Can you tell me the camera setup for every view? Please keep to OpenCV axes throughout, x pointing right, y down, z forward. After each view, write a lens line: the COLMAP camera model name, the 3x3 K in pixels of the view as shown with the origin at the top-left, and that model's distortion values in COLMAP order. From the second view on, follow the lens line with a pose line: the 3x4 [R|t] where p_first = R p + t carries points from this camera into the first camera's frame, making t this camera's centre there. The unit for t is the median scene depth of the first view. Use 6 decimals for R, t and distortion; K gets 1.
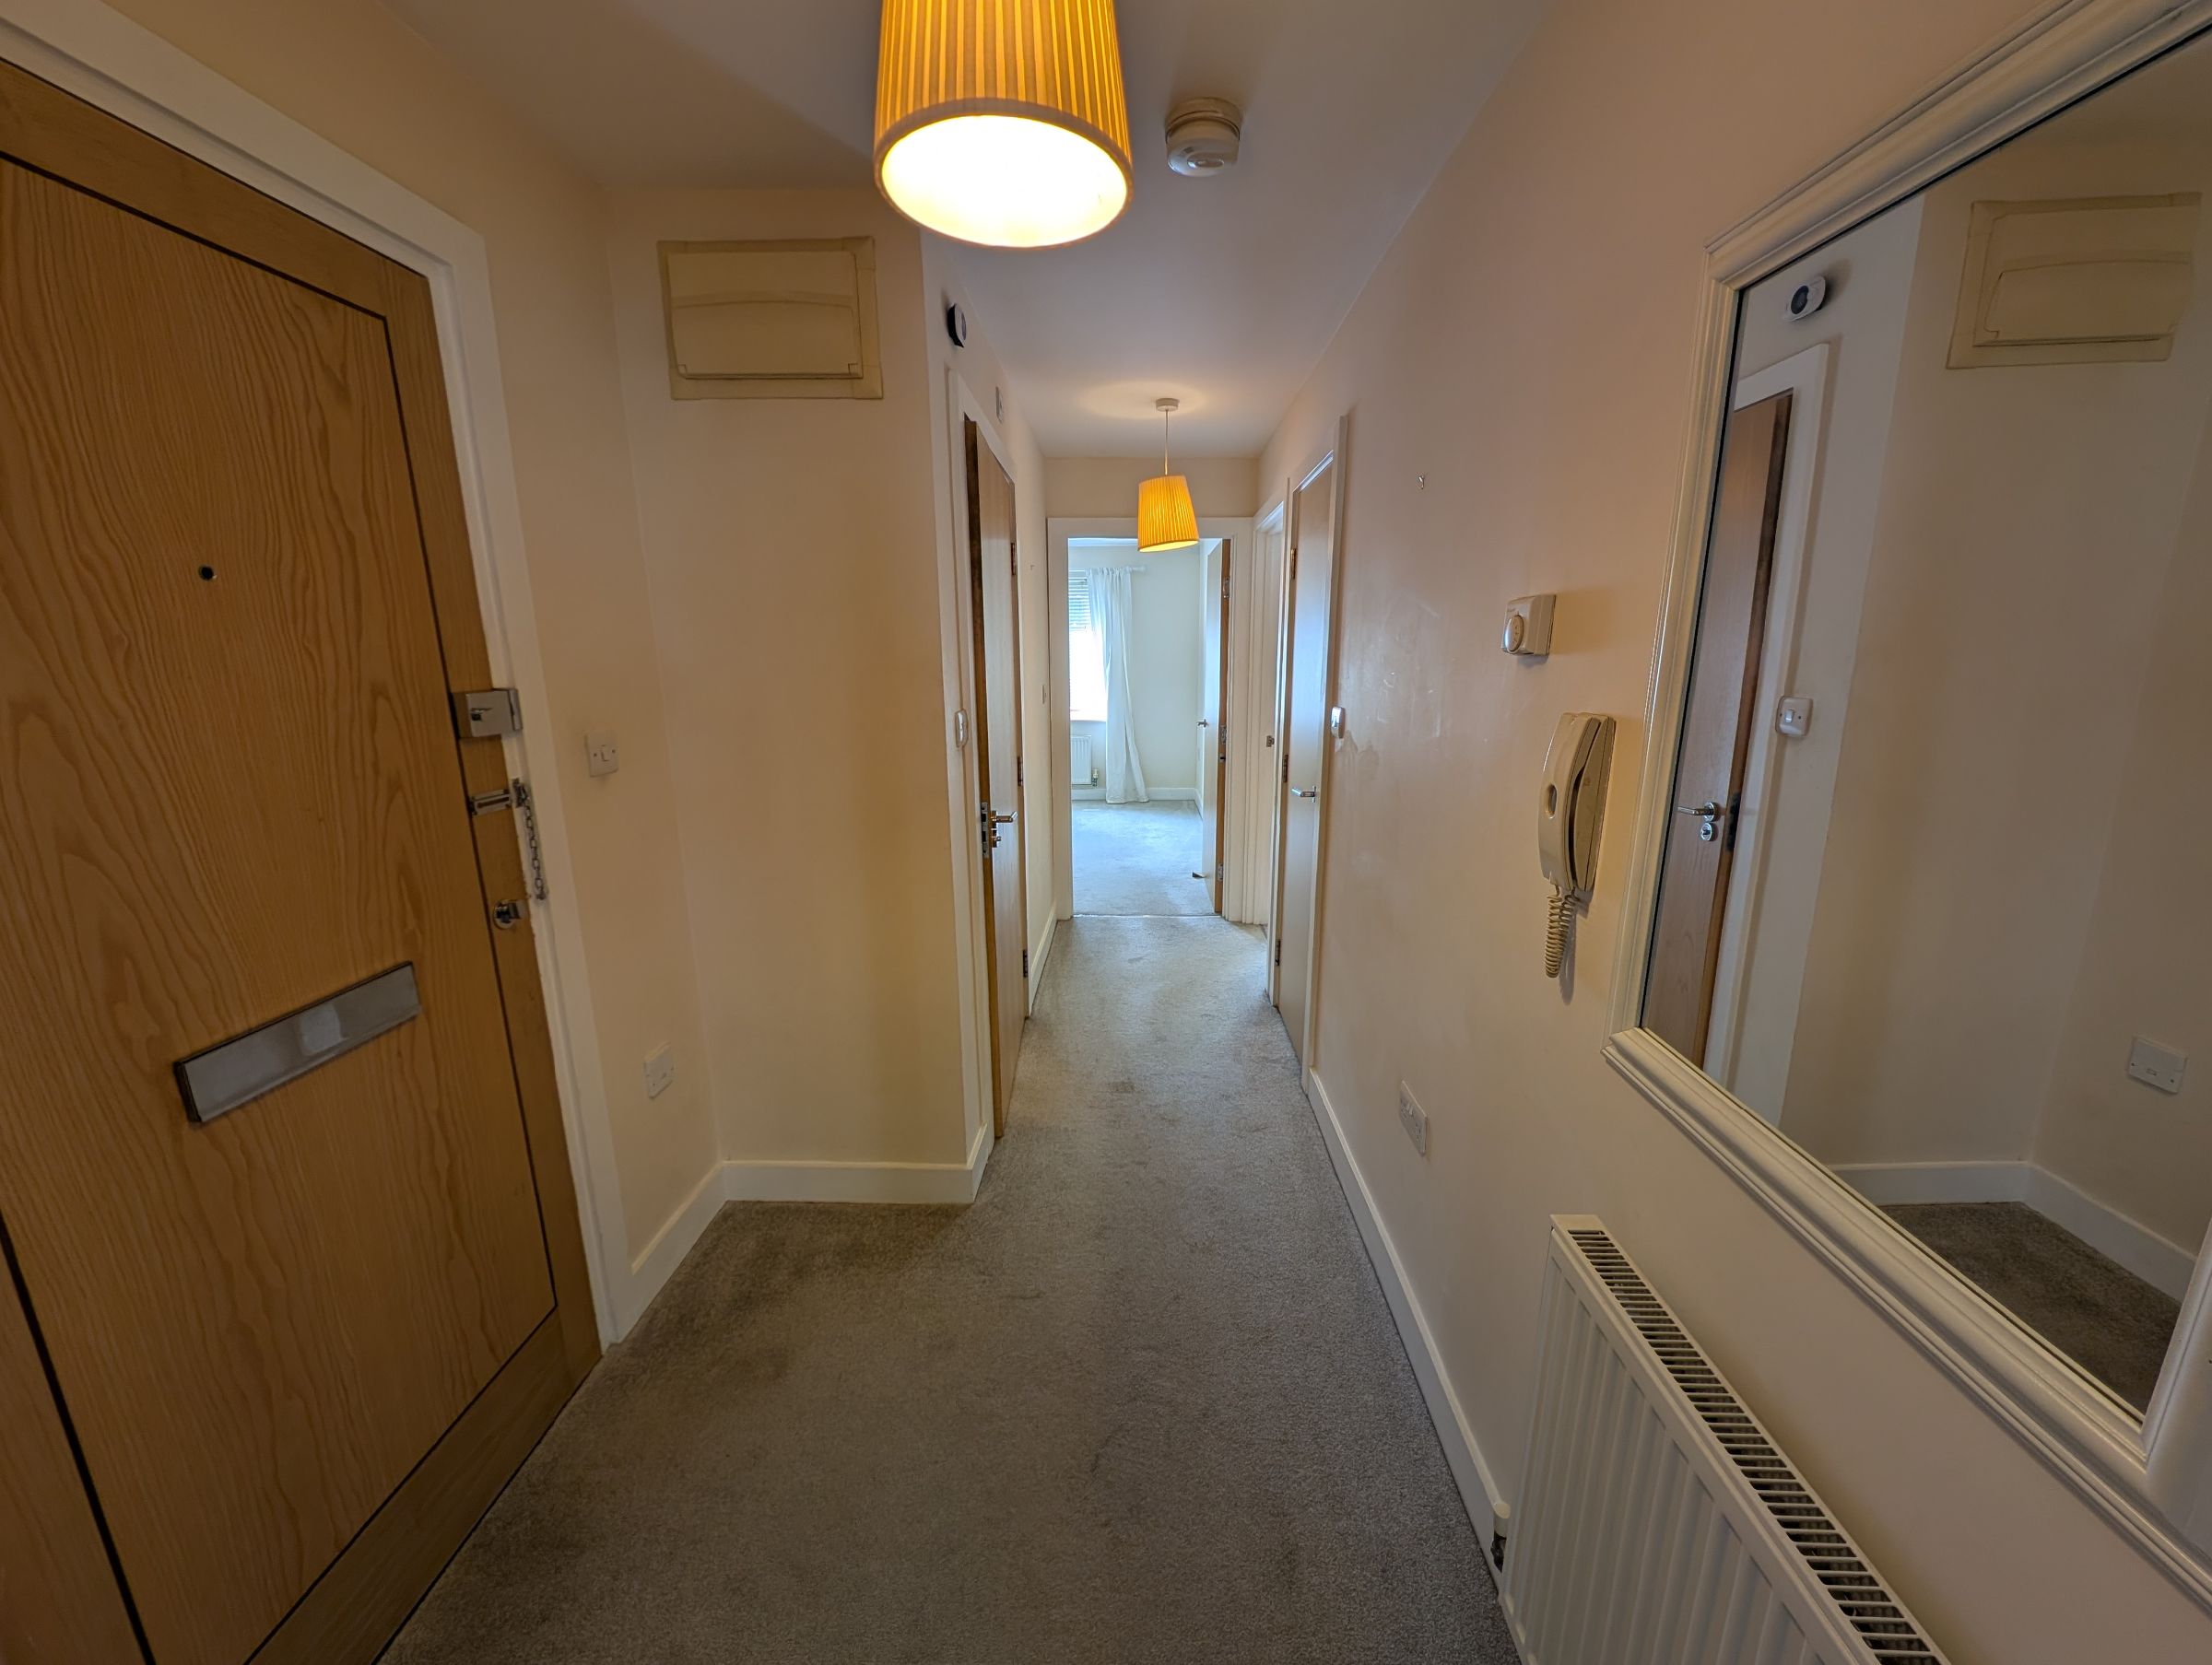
lens RADIAL K [[829.4, 0, 1108.7], [0, 829.4, 828.2], [0, 0, 1]] dist [0.004014, -0.002215]
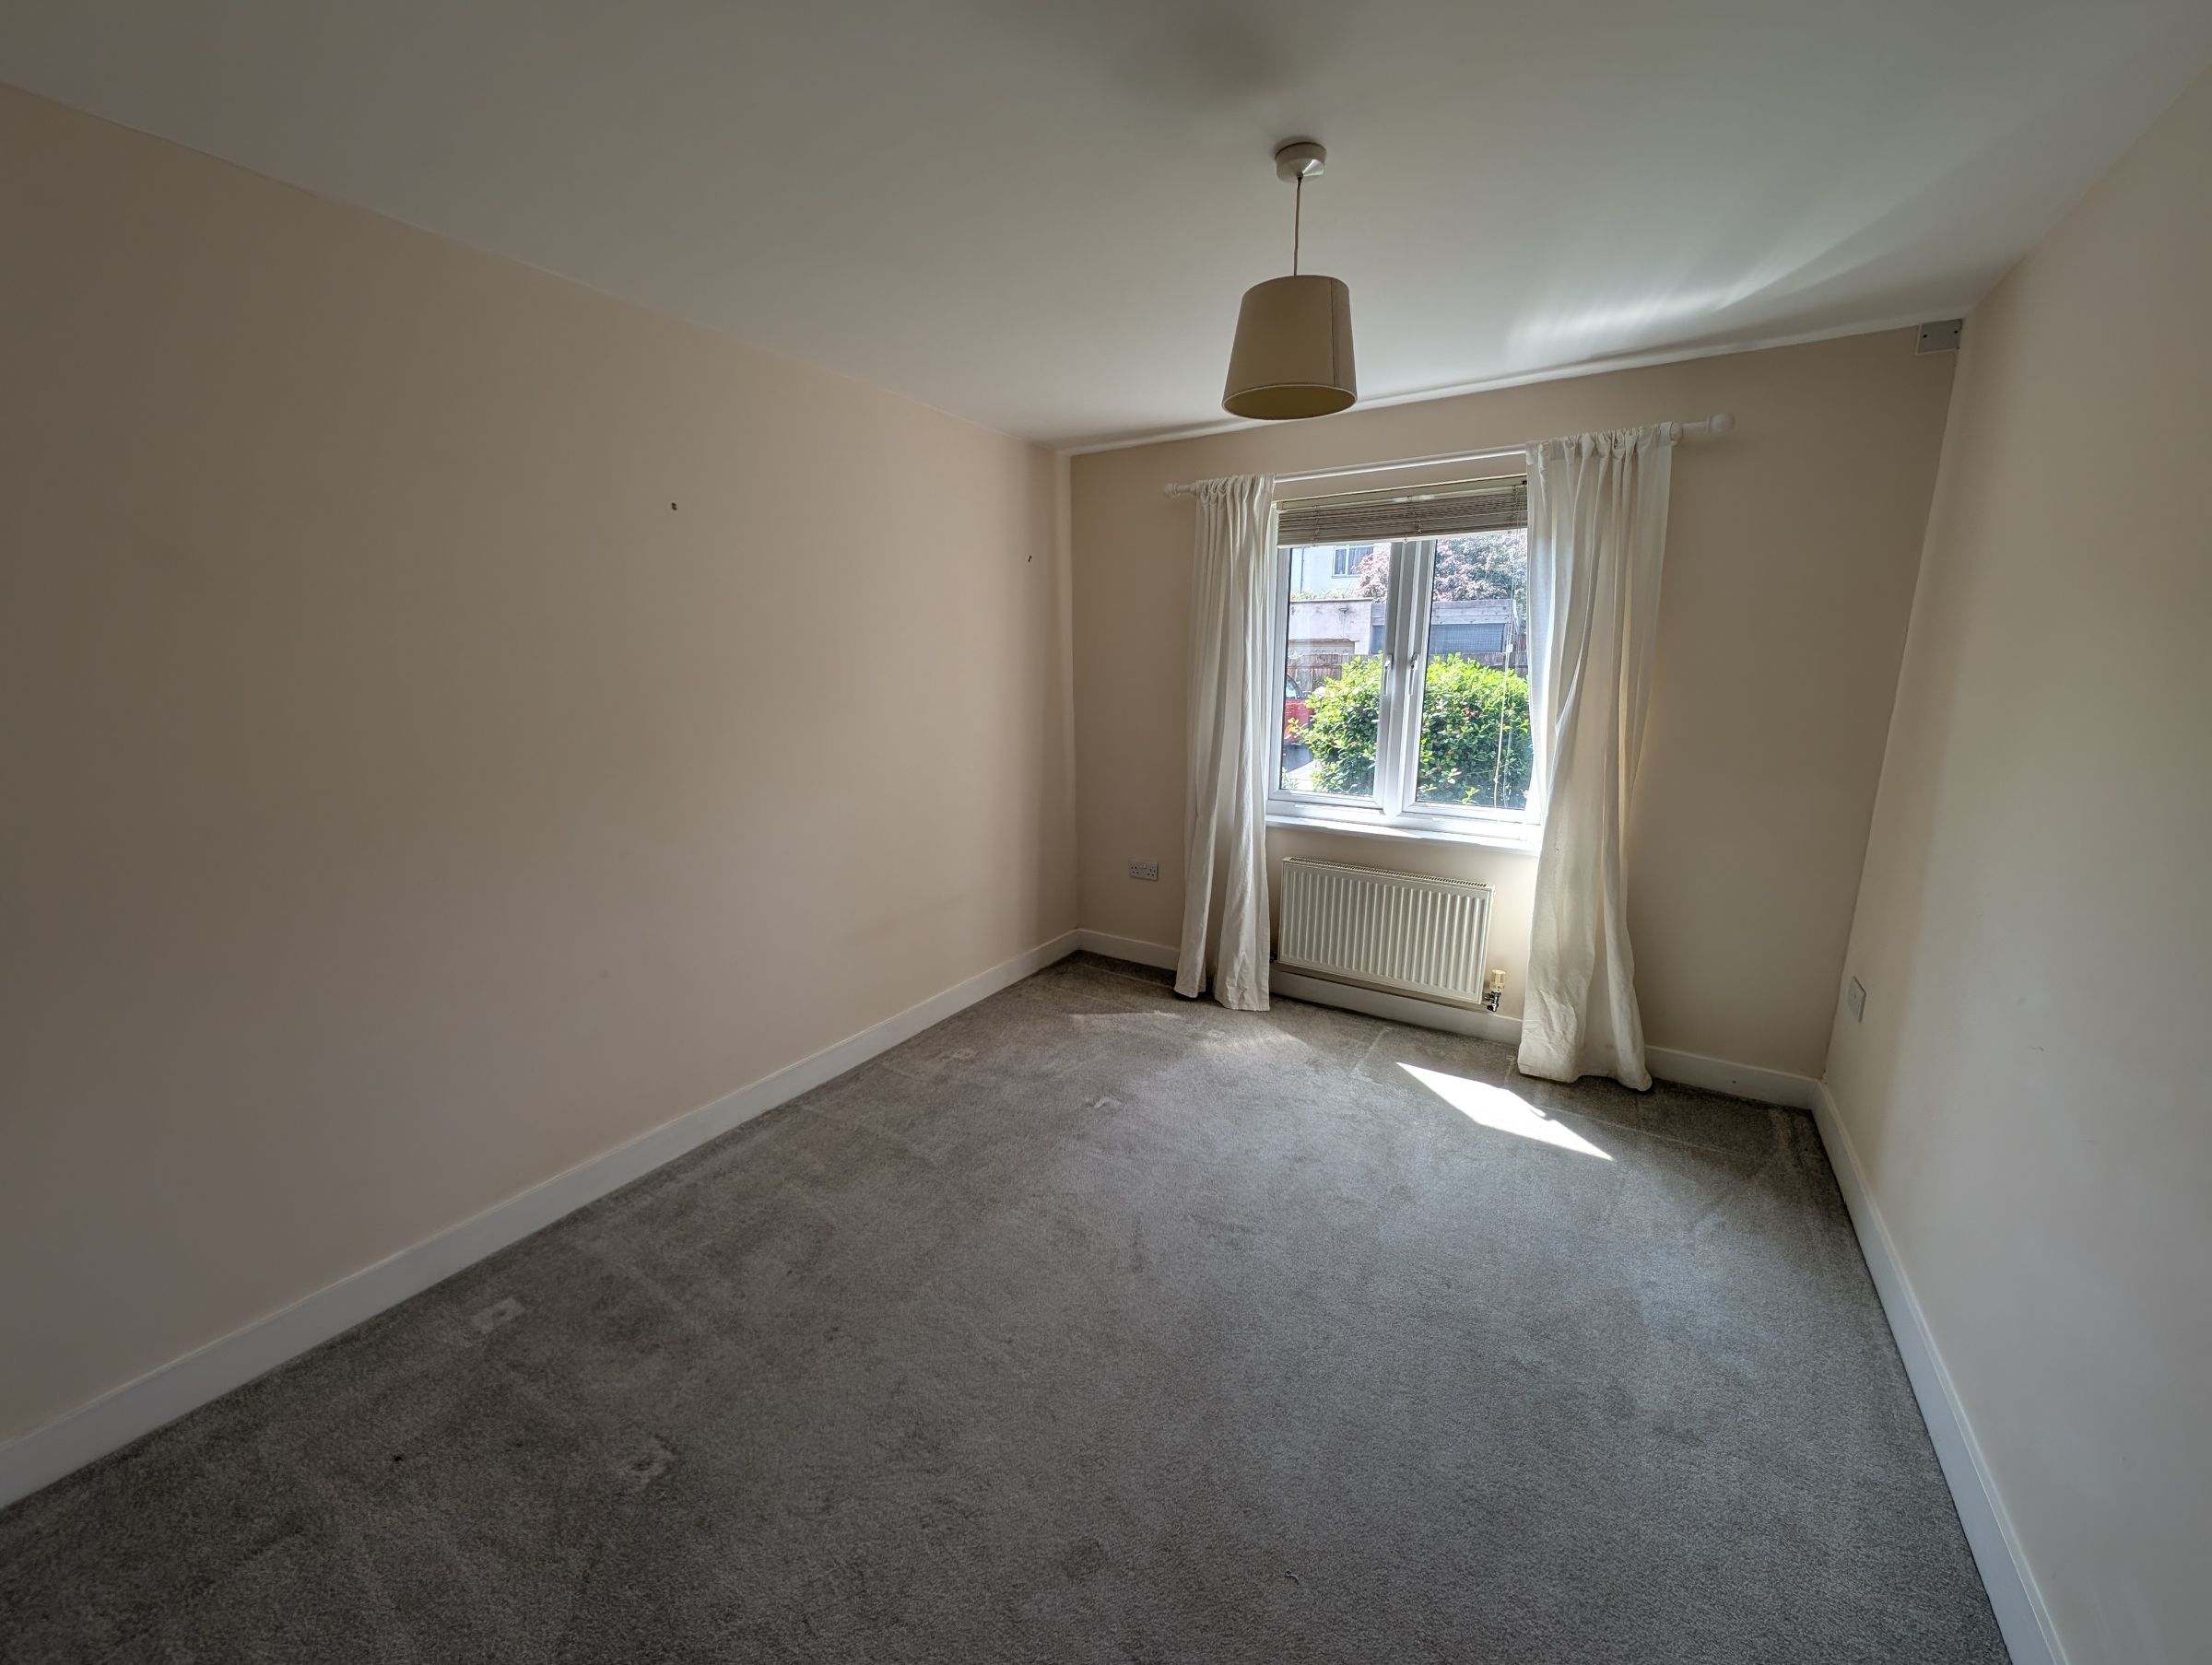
lens RADIAL K [[829.4, 0, 1101.2], [0, 829.4, 830.7], [0, 0, 1]] dist [0.004014, -0.002215]
pose [[0.845959, 0.115149, -0.520667, 0.021558], [-0.117952, 0.992628, 0.027882, -0.130515], [0.520039, 0.037827, 0.853304, 0.575449]]
